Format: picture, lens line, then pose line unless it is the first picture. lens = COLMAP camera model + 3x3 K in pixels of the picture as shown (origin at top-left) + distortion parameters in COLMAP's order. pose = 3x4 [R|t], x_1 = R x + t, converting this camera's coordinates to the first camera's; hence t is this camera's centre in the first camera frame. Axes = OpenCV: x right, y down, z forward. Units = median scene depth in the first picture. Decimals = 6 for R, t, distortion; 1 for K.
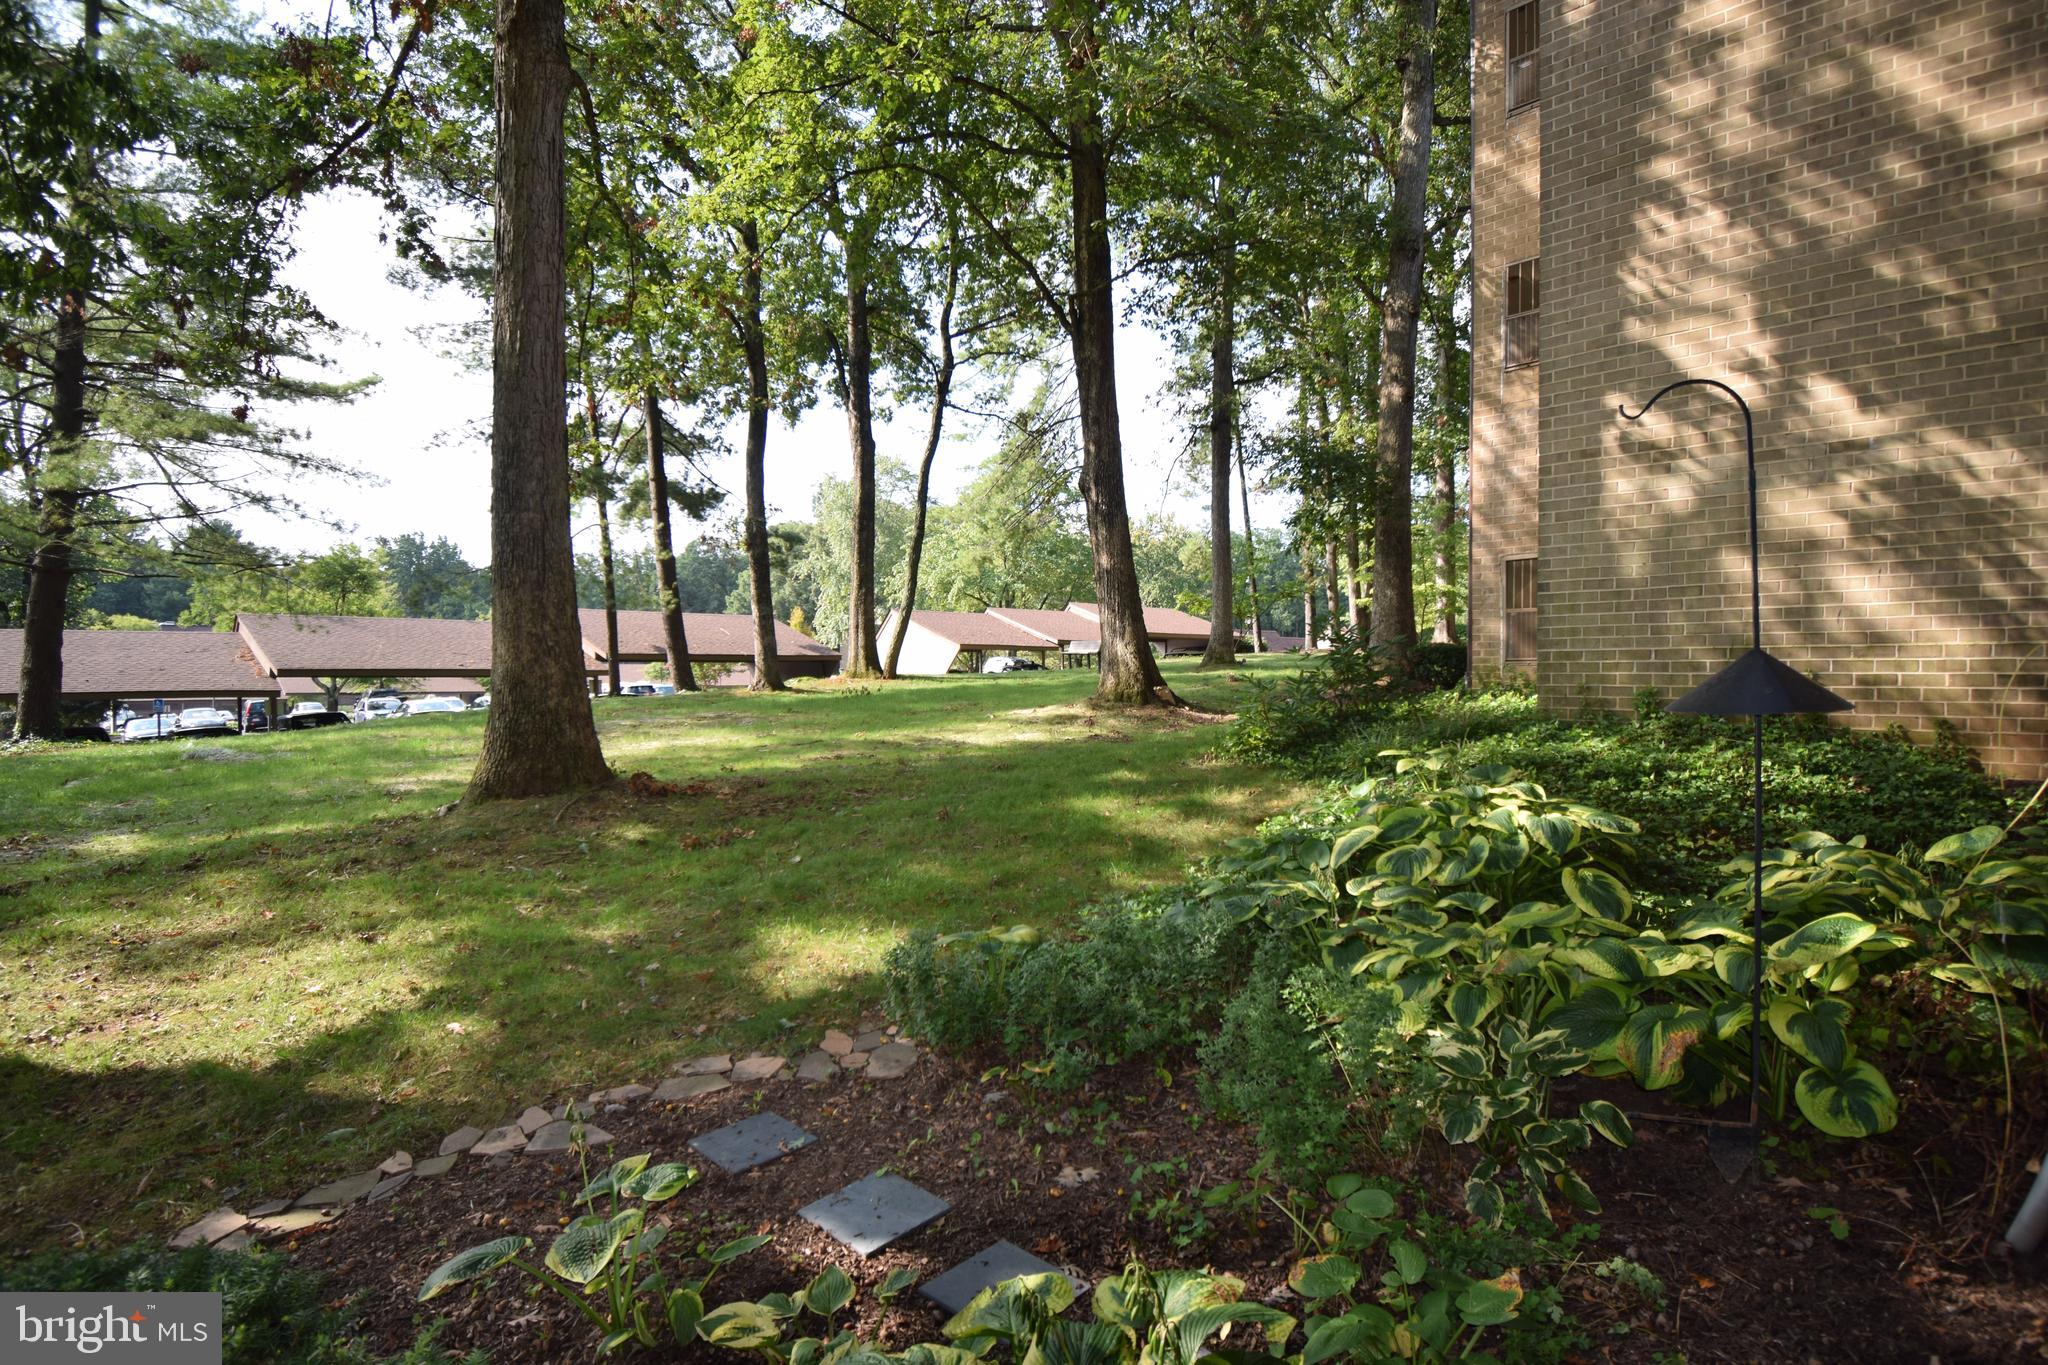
lens RADIAL K [[1032.3, 0, 1026.4], [0, 1032.3, 680.7], [0, 0, 1]] dist [0.016897, -0.028176]
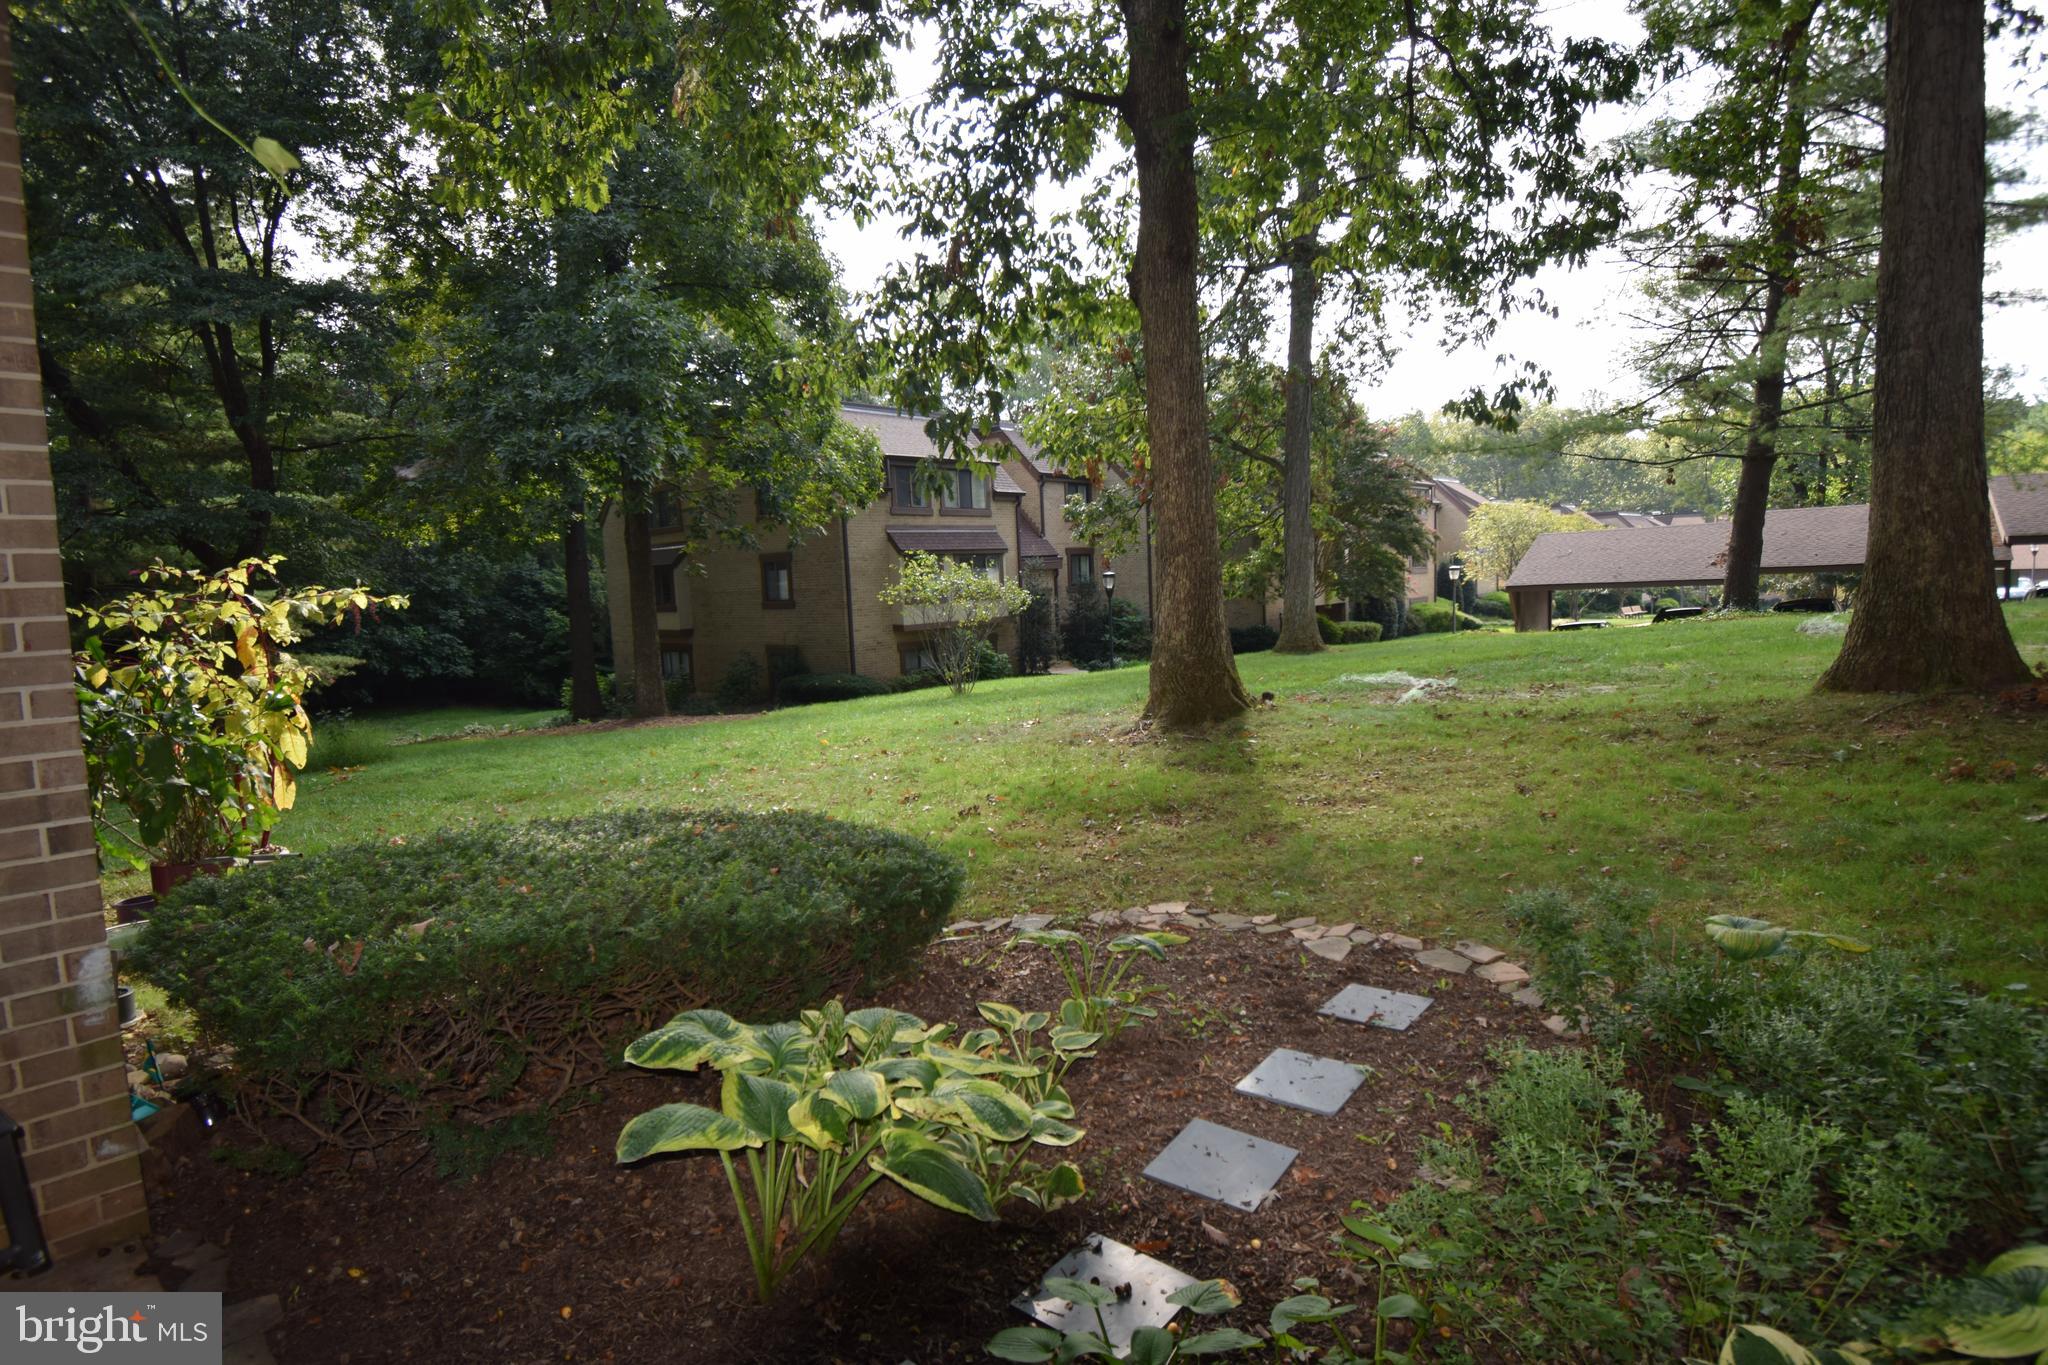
lens RADIAL K [[1035.6, 0, 1024.0], [0, 1035.6, 682.5], [0, 0, 1]] dist [0.011413, -0.028033]
pose [[0.083533, 0.094252, -0.992038, 0.285036], [0.035732, 0.994594, 0.097504, -0.003751], [0.995864, -0.043592, 0.079714, 0.215302]]
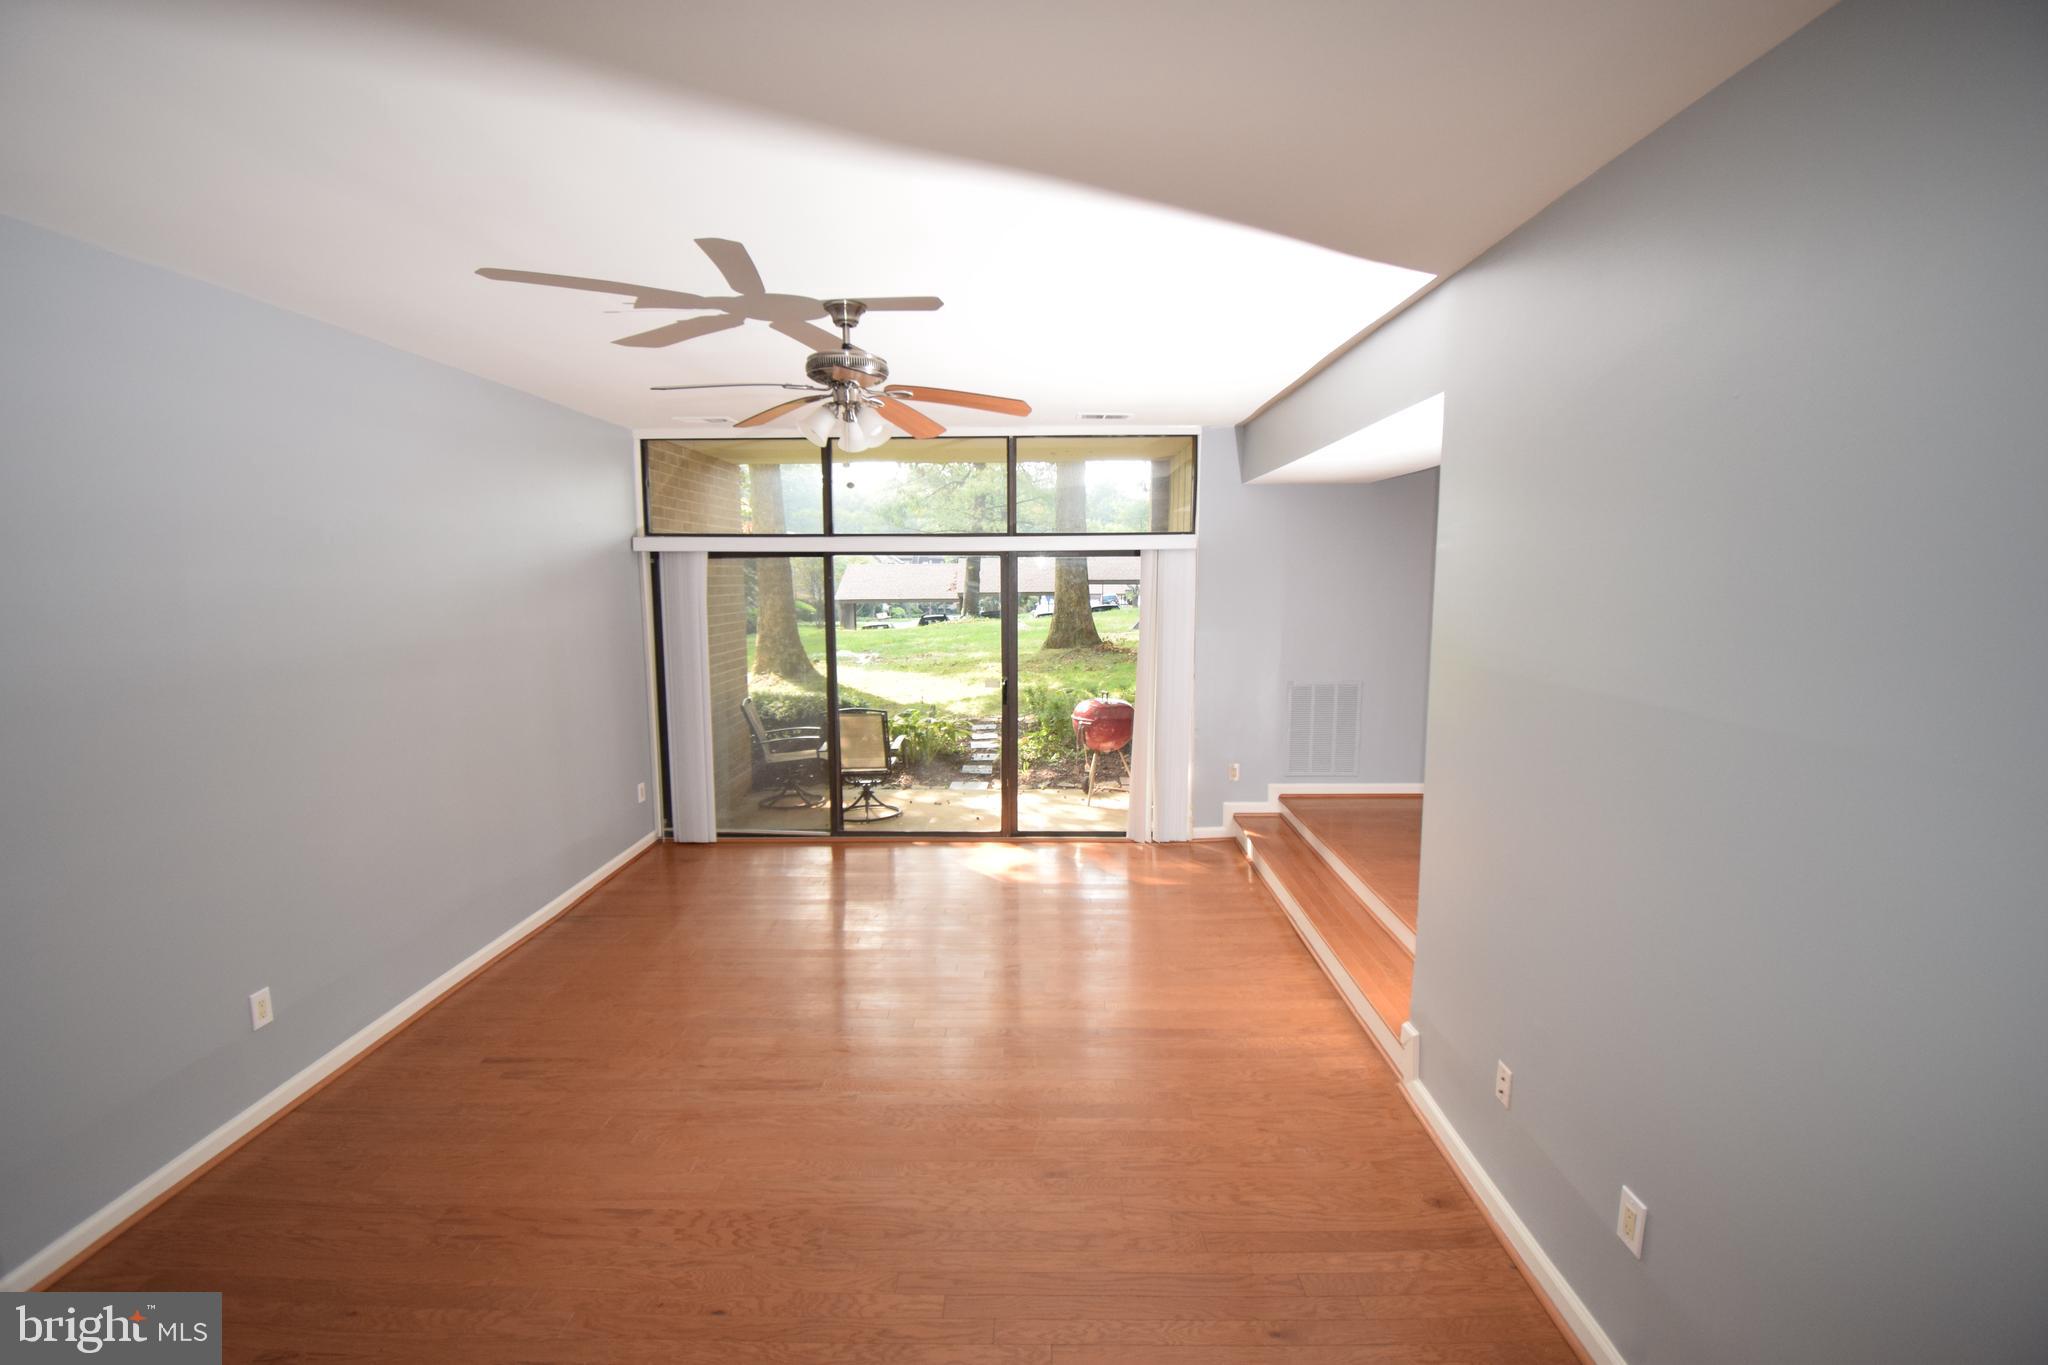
lens RADIAL K [[895.6, 0, 1022.5], [0, 895.6, 678.3], [0, 0, 1]] dist [0.000088, -0.014929]
pose [[0.715247, 0.082127, -0.694030, 0.847902], [-0.006283, 0.993787, 0.111124, -0.046053], [0.698844, -0.075120, 0.711319, -0.514858]]
